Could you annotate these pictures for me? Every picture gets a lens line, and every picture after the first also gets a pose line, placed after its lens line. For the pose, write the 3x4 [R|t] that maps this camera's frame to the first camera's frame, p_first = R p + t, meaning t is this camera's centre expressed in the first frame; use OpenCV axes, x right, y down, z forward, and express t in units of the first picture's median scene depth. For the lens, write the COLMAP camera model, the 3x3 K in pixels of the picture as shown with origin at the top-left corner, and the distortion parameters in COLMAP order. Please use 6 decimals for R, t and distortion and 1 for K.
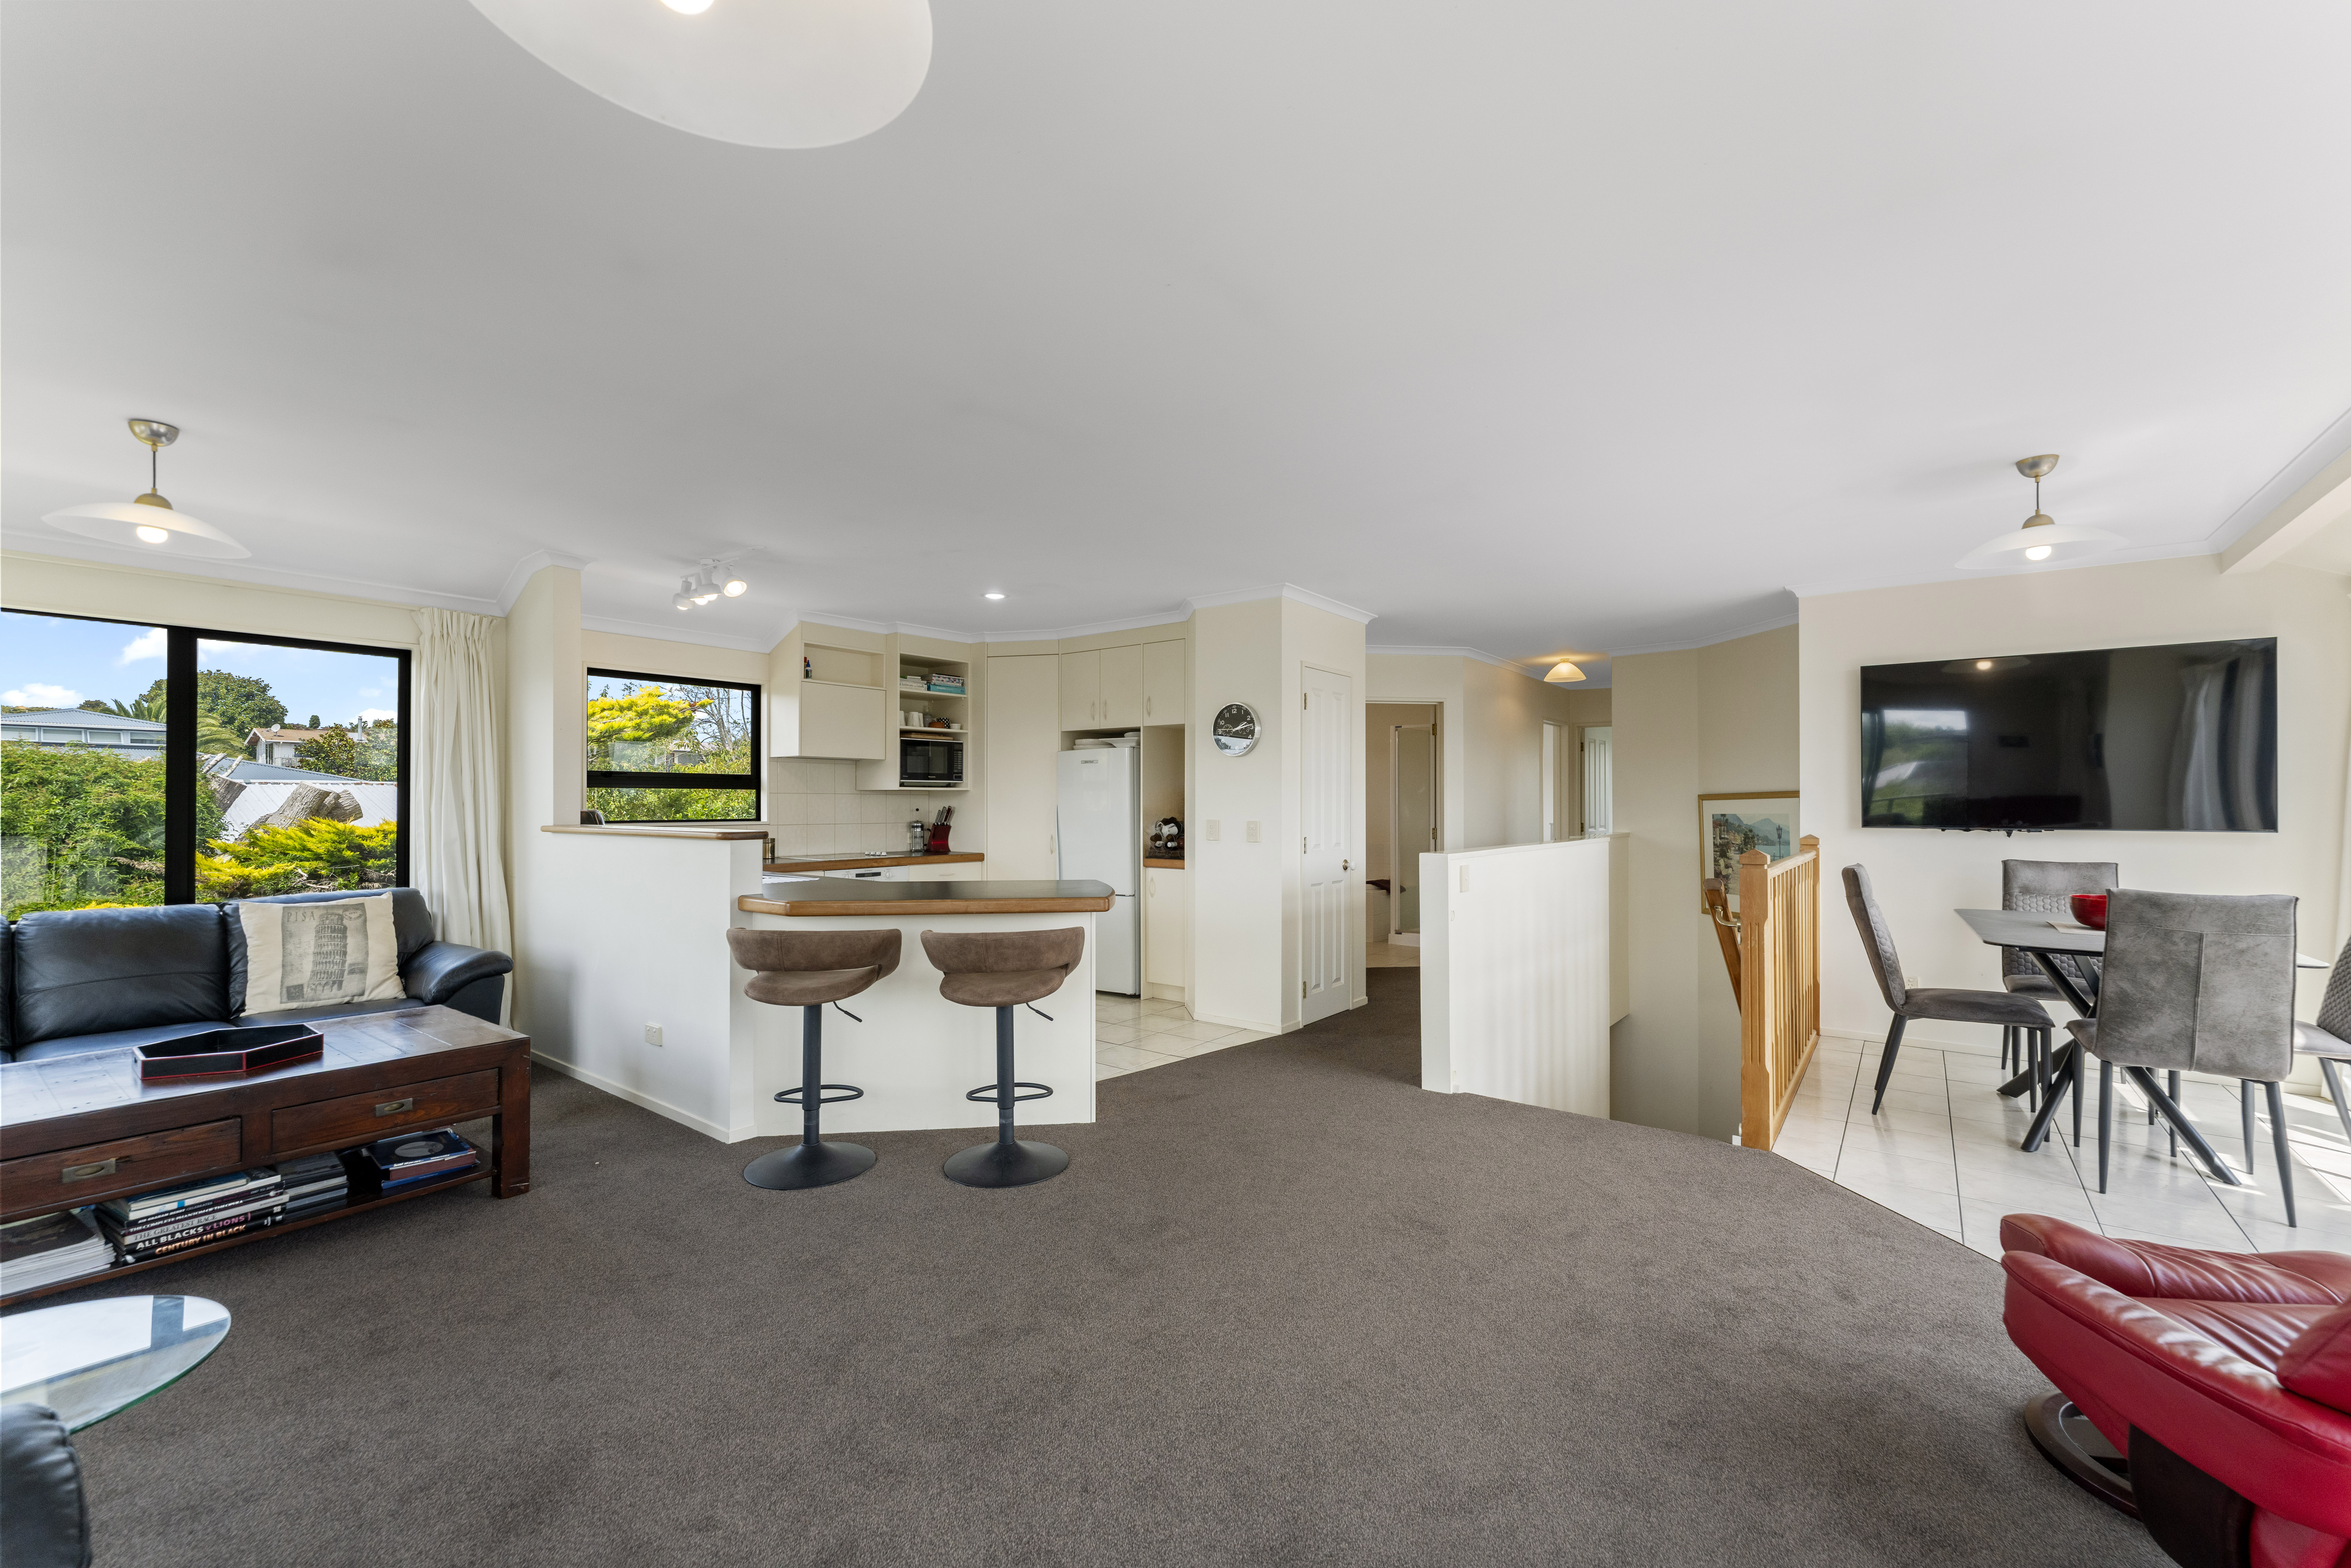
lens RADIAL K [[971.4, 0, 1168.2], [0, 971.4, 782.7], [0, 0, 1]] dist [-0.006584, 0.001382]
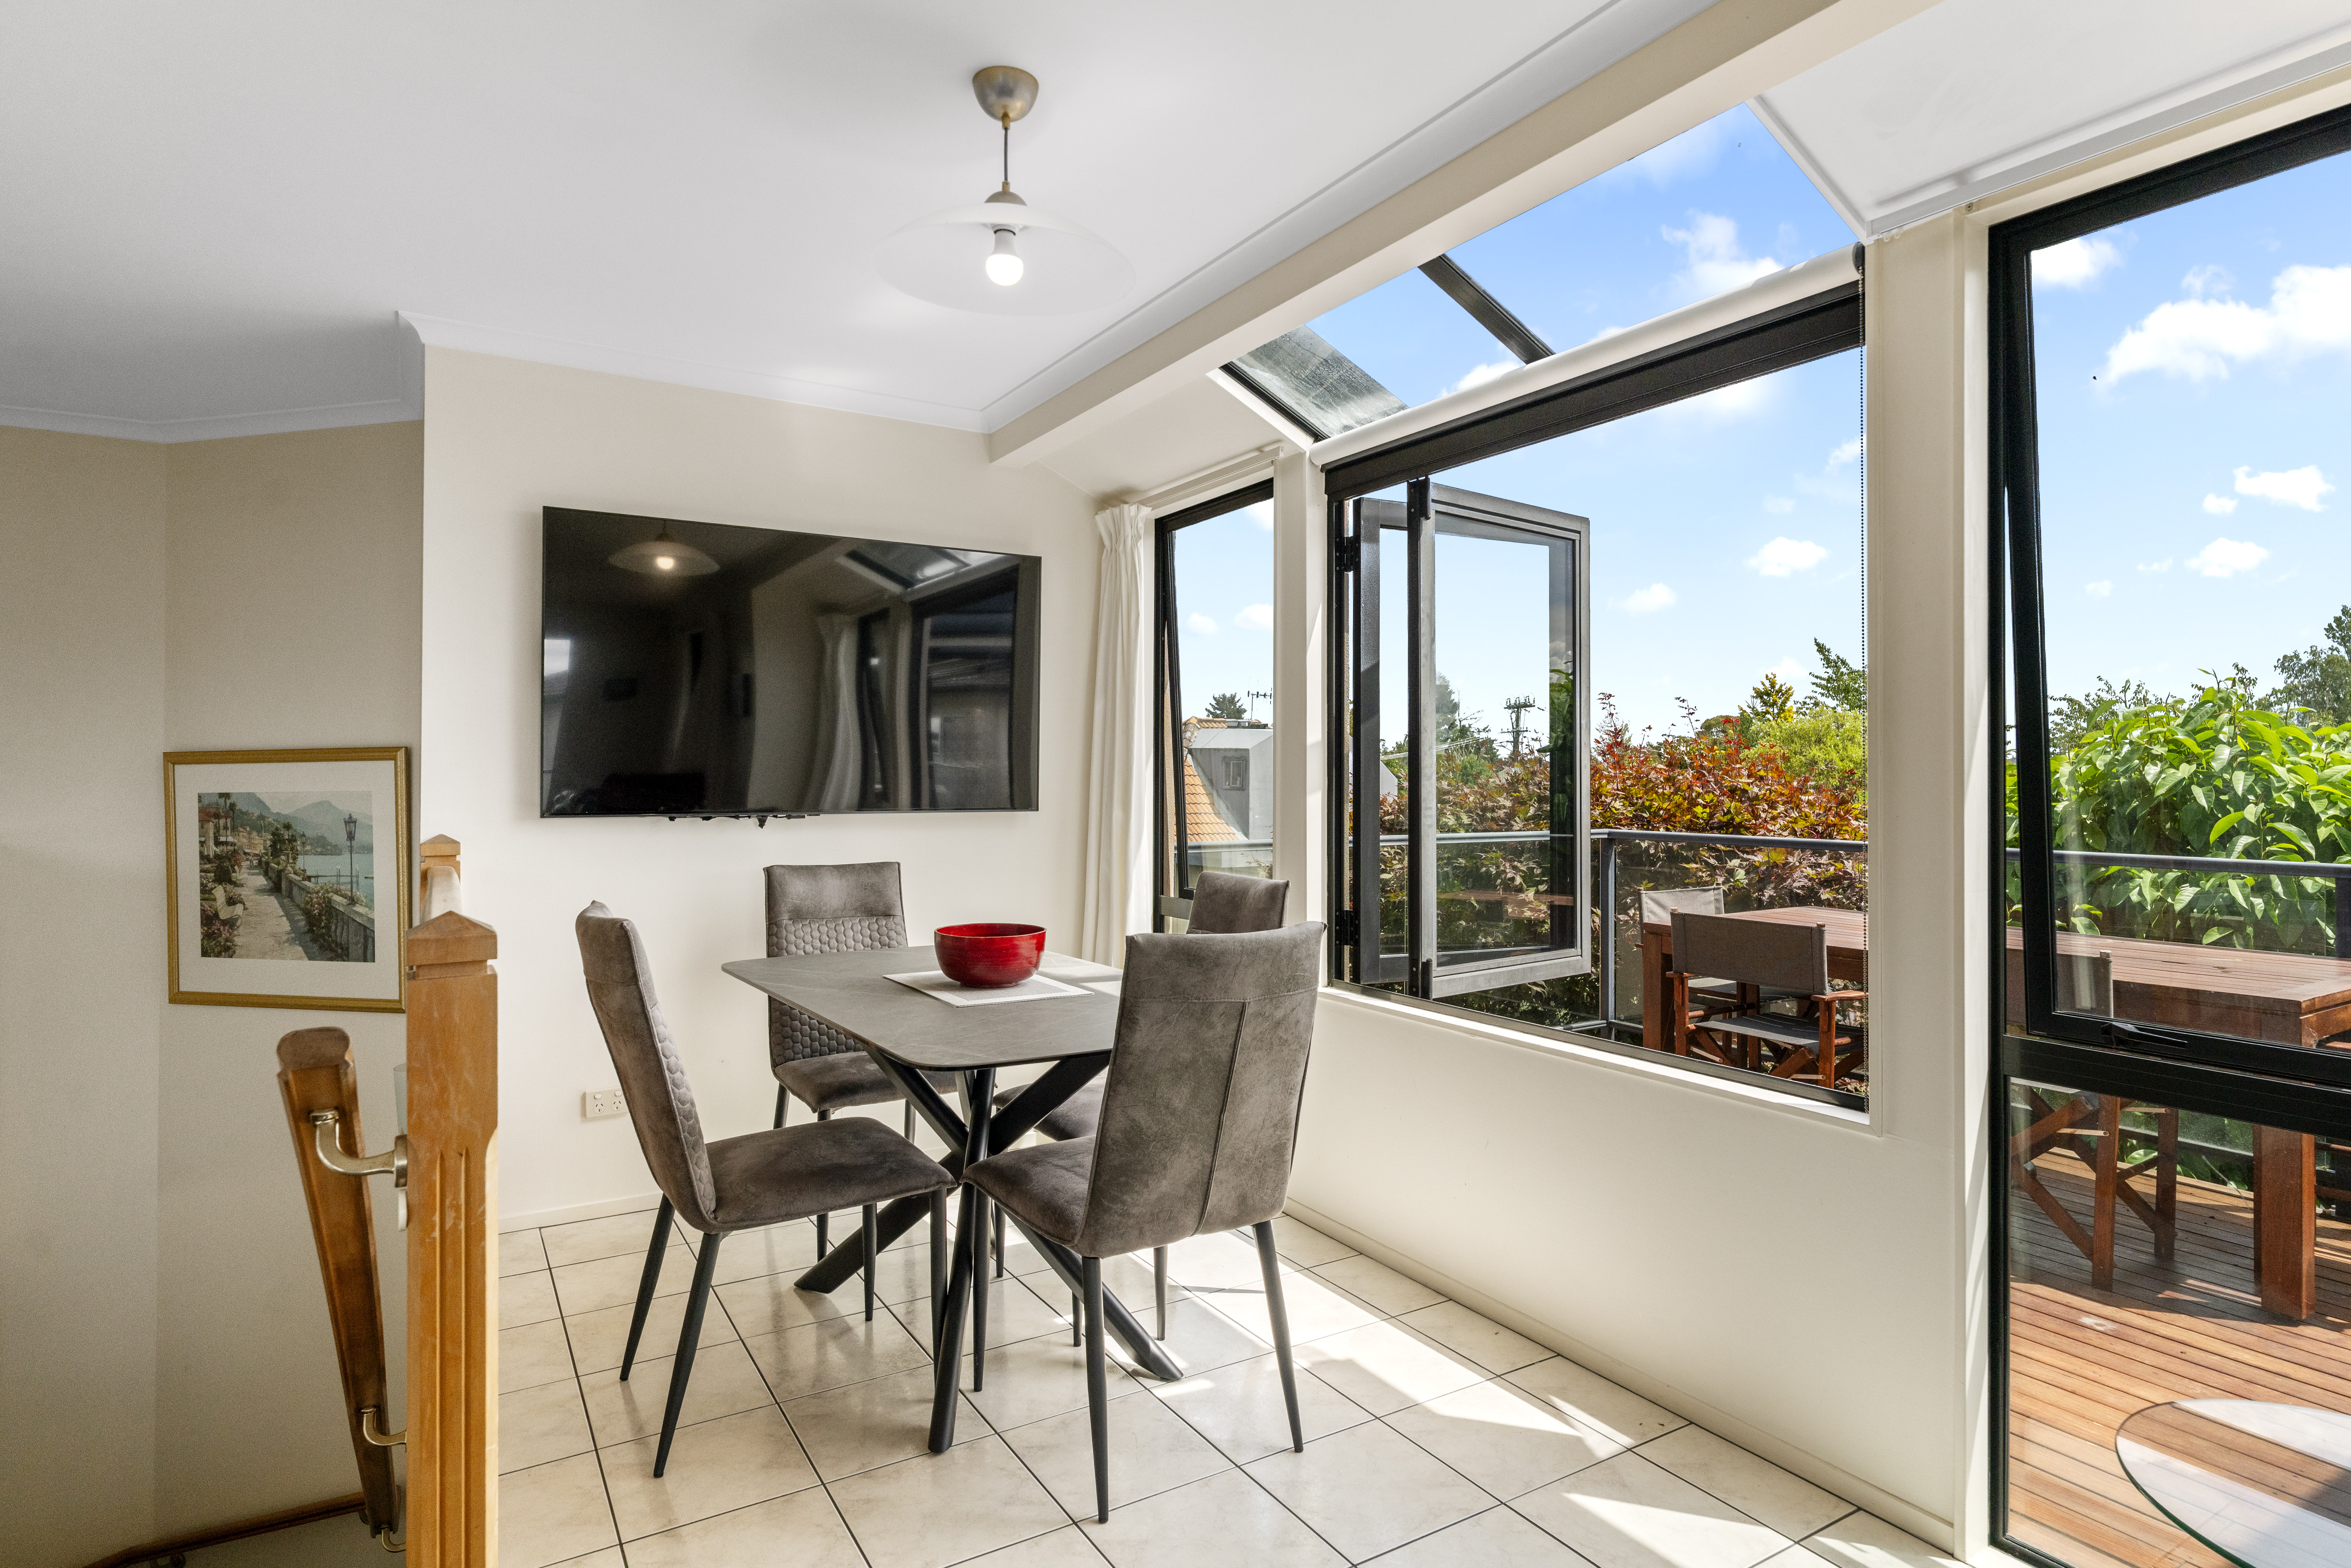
lens RADIAL K [[1240.7, 0, 1200.6], [0, 1240.7, 774.4], [0, 0, 1]] dist [0.000412, -0.003228]
pose [[0.347901, 0.001259, 0.937531, 0.234912], [-0.022241, 0.999729, 0.006910, 0.011482], [-0.937268, -0.023256, 0.347834, 0.474907]]
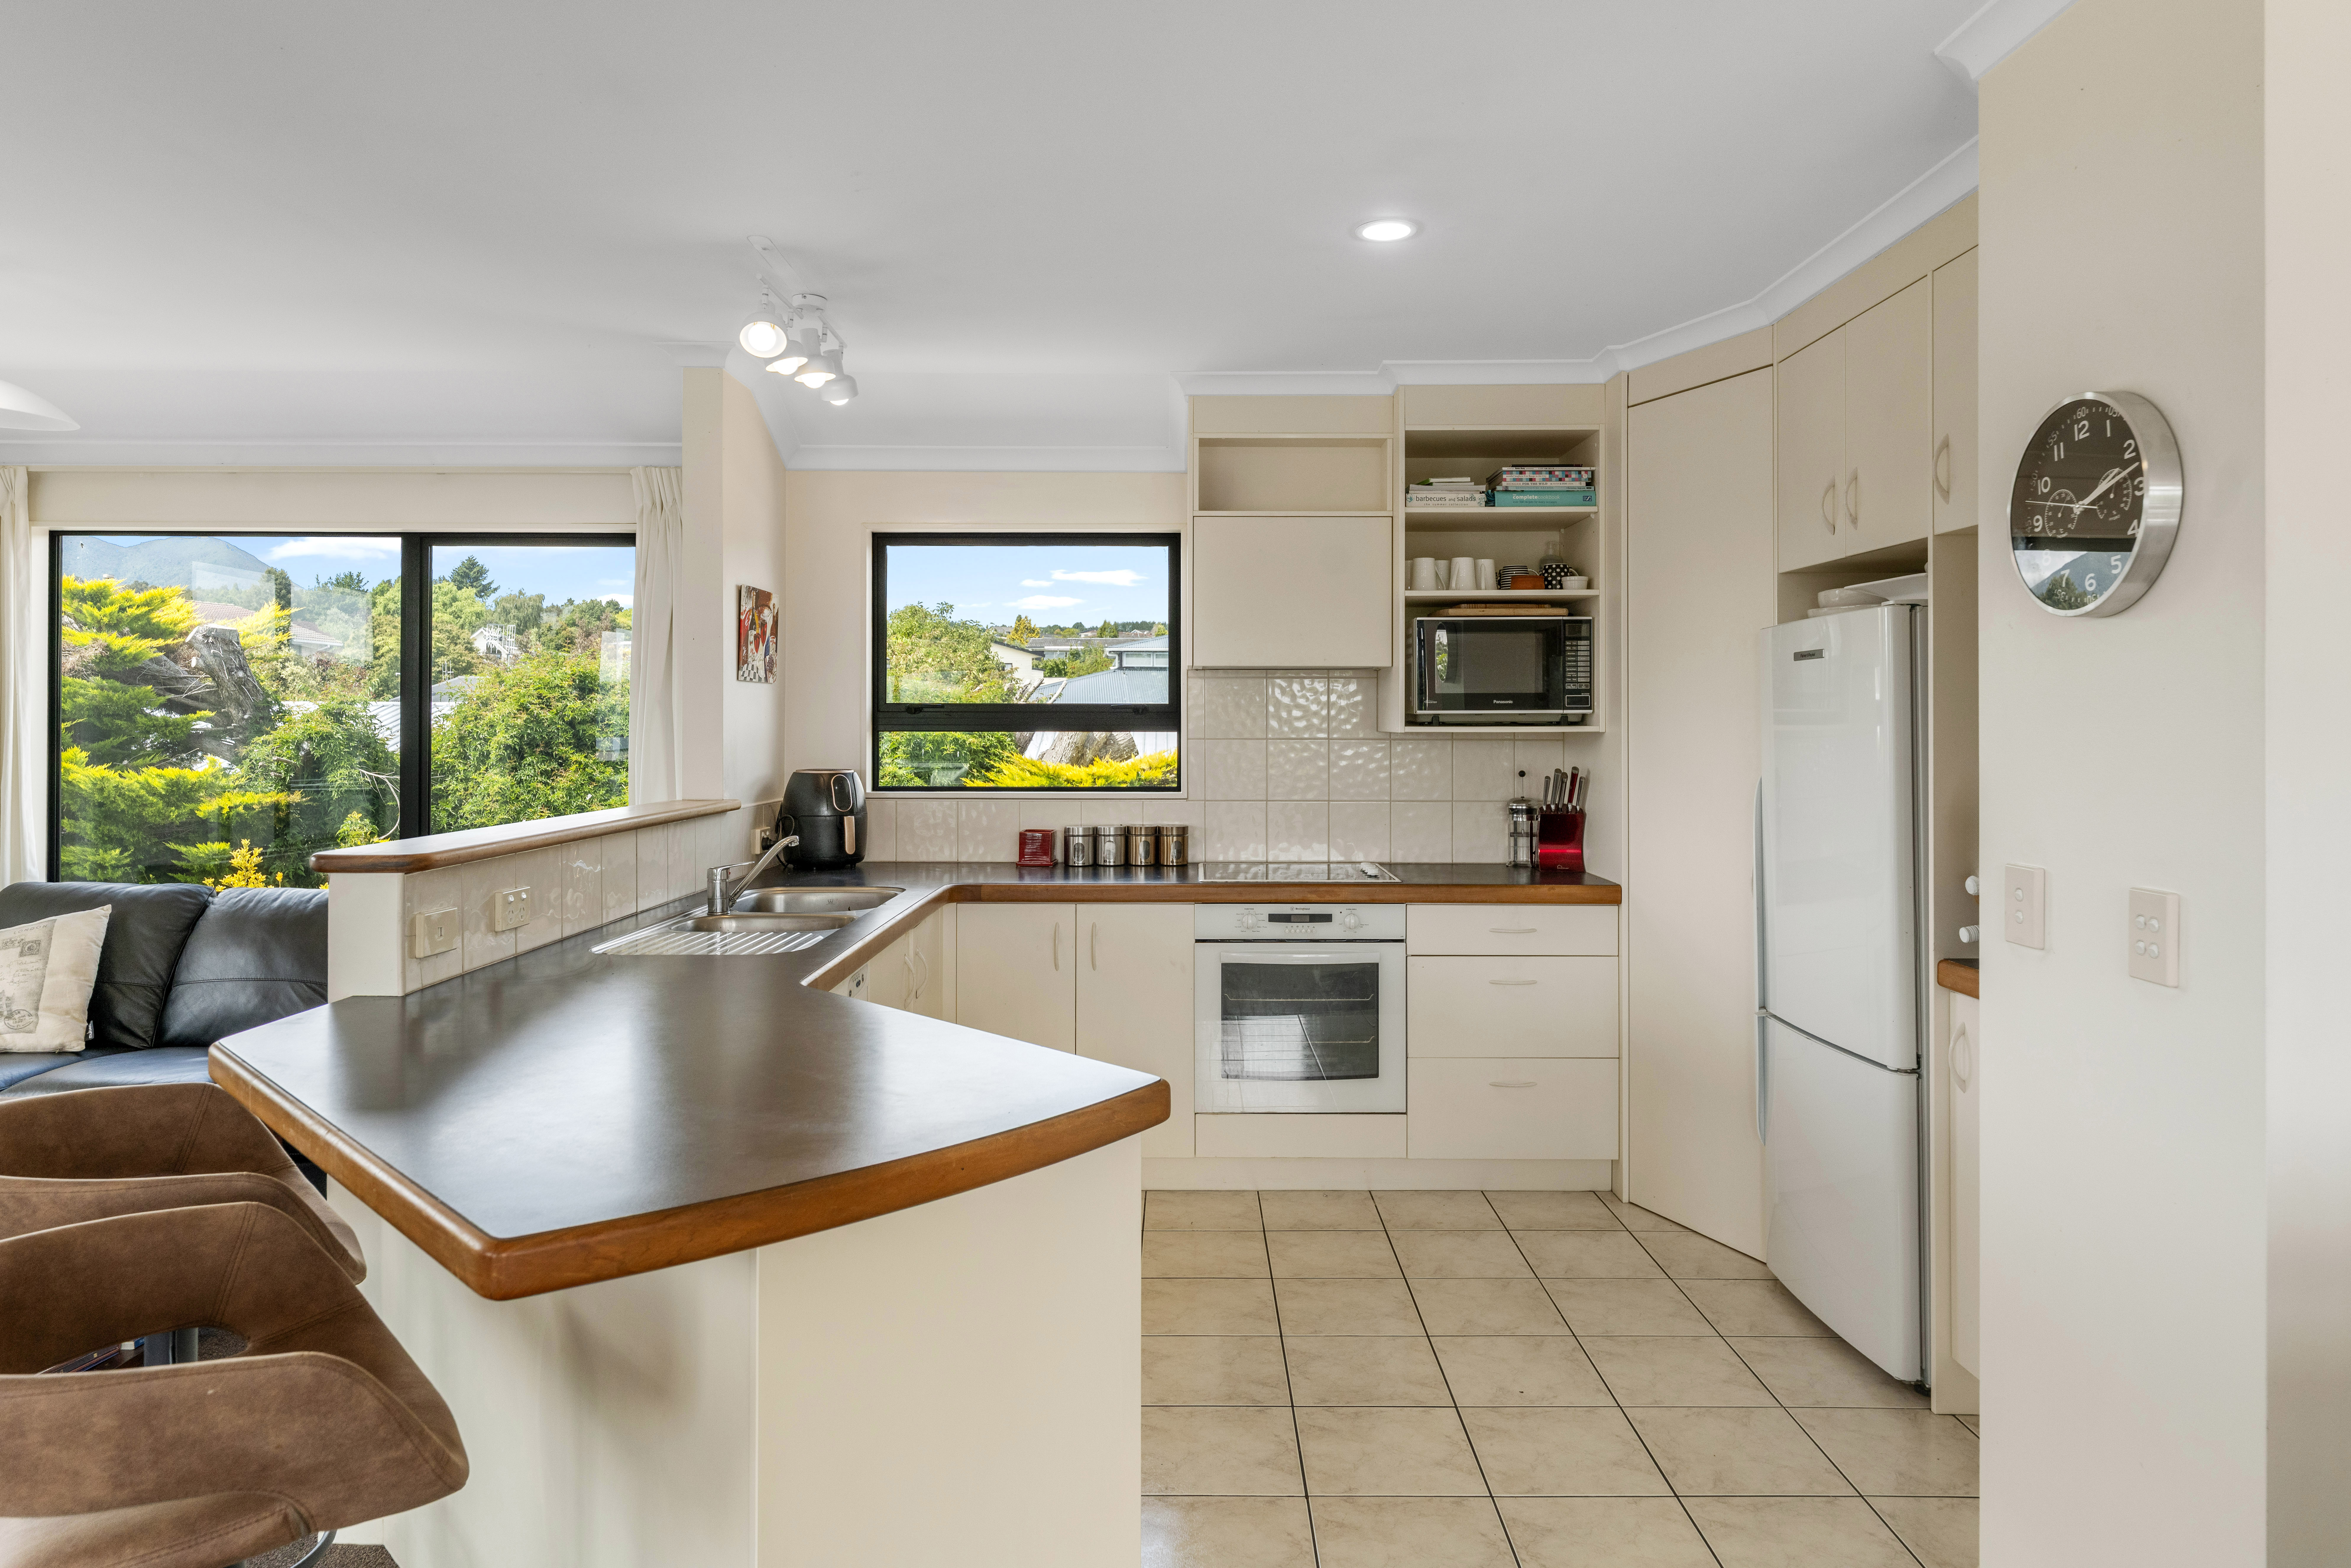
lens RADIAL K [[1404.3, 0, 1173.8], [0, 1404.3, 711.1], [0, 0, 1]] dist [0.006643, -0.003892]
pose [[0.611358, -0.005833, -0.791333, 0.237895], [0.016086, 0.999858, 0.005057, -0.010501], [0.791191, -0.015821, 0.611365, 0.692381]]
